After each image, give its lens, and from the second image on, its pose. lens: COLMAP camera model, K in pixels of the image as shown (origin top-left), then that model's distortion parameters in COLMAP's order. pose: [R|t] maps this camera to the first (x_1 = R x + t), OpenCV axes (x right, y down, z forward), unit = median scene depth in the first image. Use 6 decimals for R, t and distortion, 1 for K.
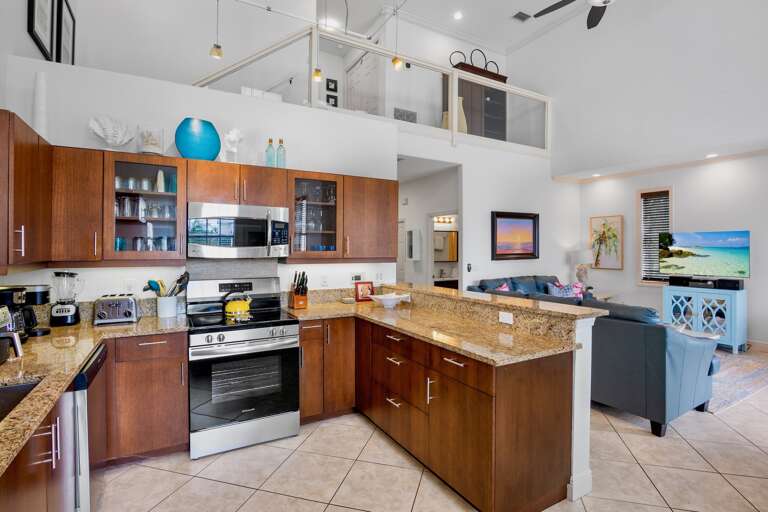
lens RADIAL K [[380.6, 0, 381.3], [0, 380.6, 247.7], [0, 0, 1]] dist [-0.011662, -0.003782]
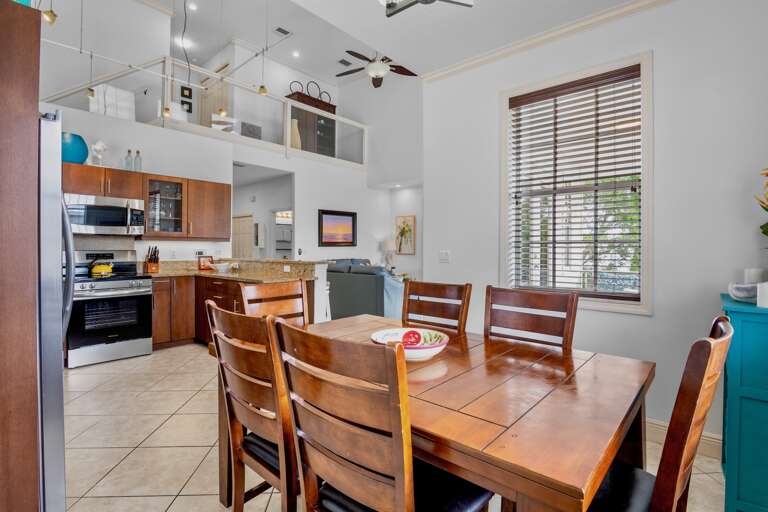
lens RADIAL K [[380.6, 0, 384.5], [0, 380.6, 246.1], [0, 0, 1]] dist [-0.011662, -0.003782]
pose [[0.943489, 0.004398, 0.331375, 0.079728], [-0.004028, 0.999990, -0.001803, 0.038394], [-0.331380, 0.000366, 0.943497, -0.370222]]
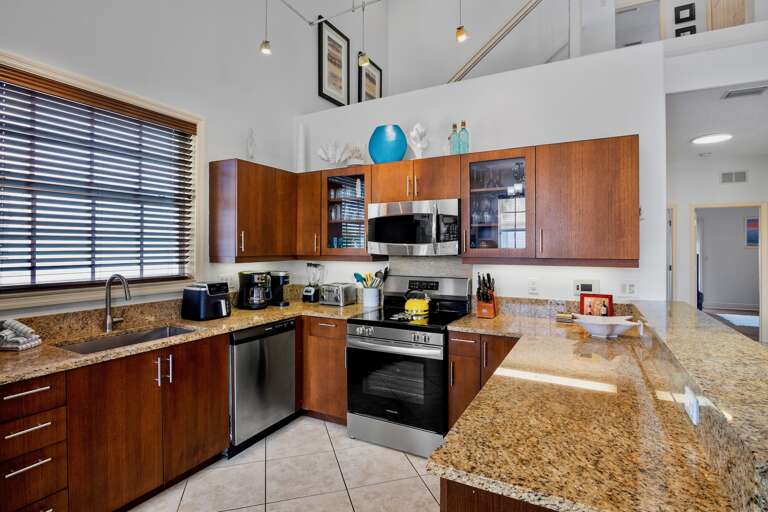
lens RADIAL K [[380.6, 0, 384.0], [0, 380.6, 246.2], [0, 0, 1]] dist [-0.011662, -0.003782]
pose [[0.540417, -0.000563, -0.841397, 0.229989], [0.005184, 0.999983, 0.002661, 0.000132], [0.841381, -0.005800, 0.540411, 0.225864]]
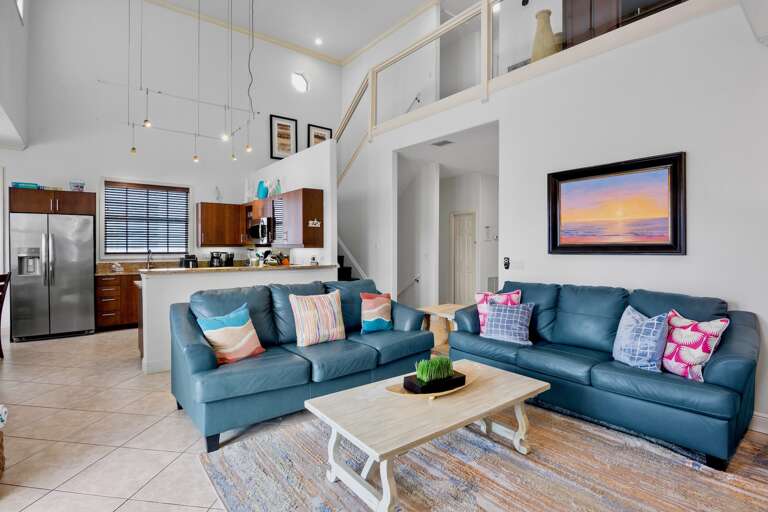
lens RADIAL K [[380.6, 0, 379.1], [0, 380.6, 243.9], [0, 0, 1]] dist [-0.011662, -0.003782]
pose [[0.144253, -0.005732, -0.989524, 0.984777], [0.003090, 0.999981, -0.005343, 0.022390], [0.989536, -0.002287, 0.144268, 0.743833]]
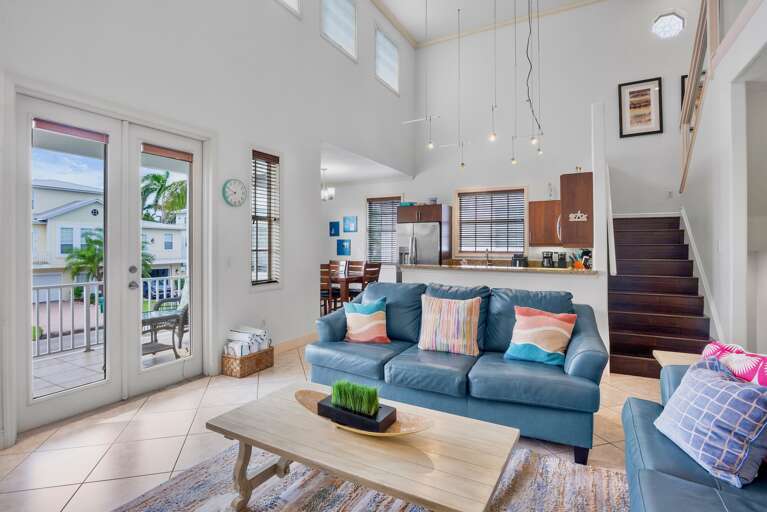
lens RADIAL K [[380.1, 0, 371.0], [0, 380.1, 242.0], [0, 0, 1]] dist [-0.011662, -0.003782]
pose [[-0.850670, -0.006488, -0.525660, 0.762619], [-0.000654, 0.999936, -0.011284, 0.023920], [0.525700, -0.009255, -0.850620, 1.132944]]
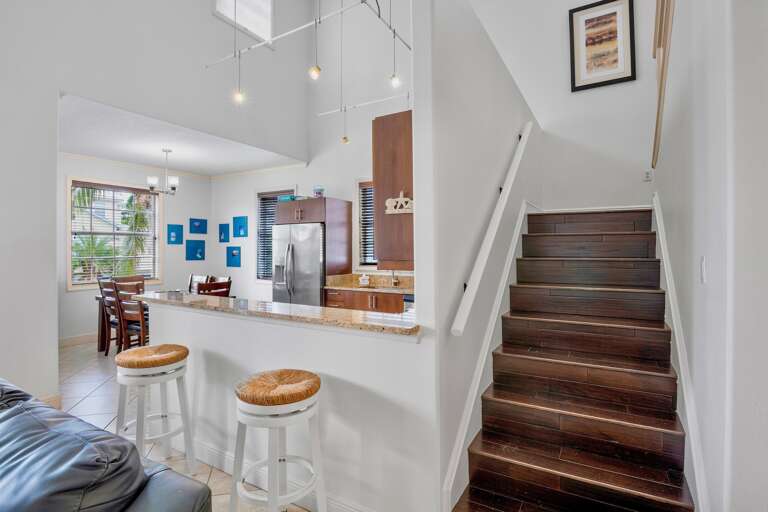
lens RADIAL K [[380.6, 0, 370.7], [0, 380.6, 247.3], [0, 0, 1]] dist [-0.011662, -0.003782]
pose [[-0.867324, -0.005093, -0.497718, 0.220579], [-0.000703, 0.999959, -0.009007, 0.007896], [0.497744, -0.007462, -0.867292, 1.003527]]
